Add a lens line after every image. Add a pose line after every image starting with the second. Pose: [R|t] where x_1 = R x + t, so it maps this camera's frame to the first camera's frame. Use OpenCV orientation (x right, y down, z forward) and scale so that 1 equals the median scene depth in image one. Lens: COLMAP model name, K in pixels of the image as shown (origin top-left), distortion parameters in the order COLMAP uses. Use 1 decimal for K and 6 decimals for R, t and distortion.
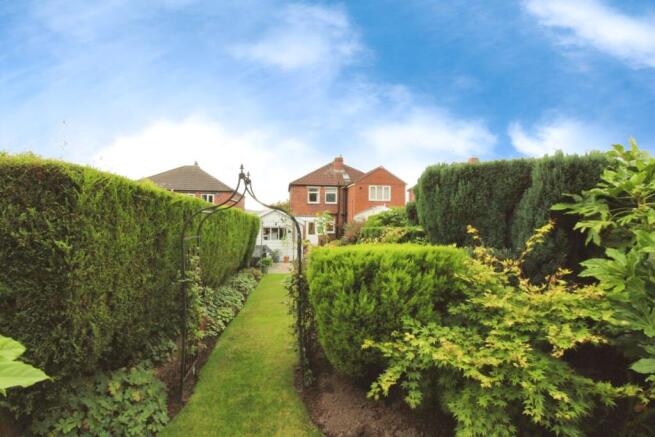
lens RADIAL K [[308.1, 0, 327.8], [0, 308.1, 221.7], [0, 0, 1]] dist [-0.000141, 0.000003]
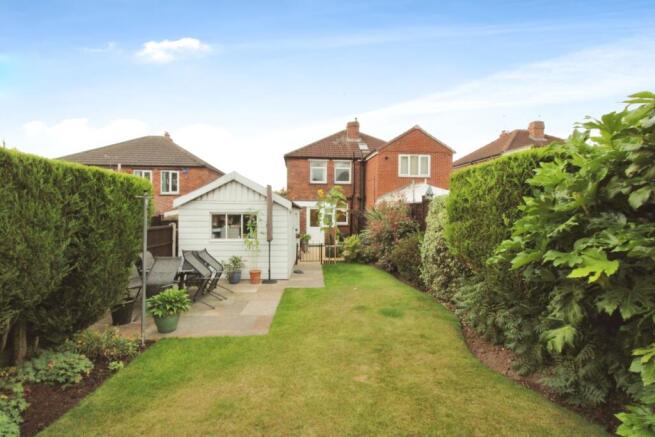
lens RADIAL K [[308.1, 0, 328.3], [0, 308.1, 216.7], [0, 0, 1]] dist [-0.000141, 0.000003]
pose [[0.999205, -0.003406, -0.039709, 0.004860], [0.003855, 0.999930, 0.011228, 0.010813], [0.039668, -0.011372, 0.999148, 0.299057]]
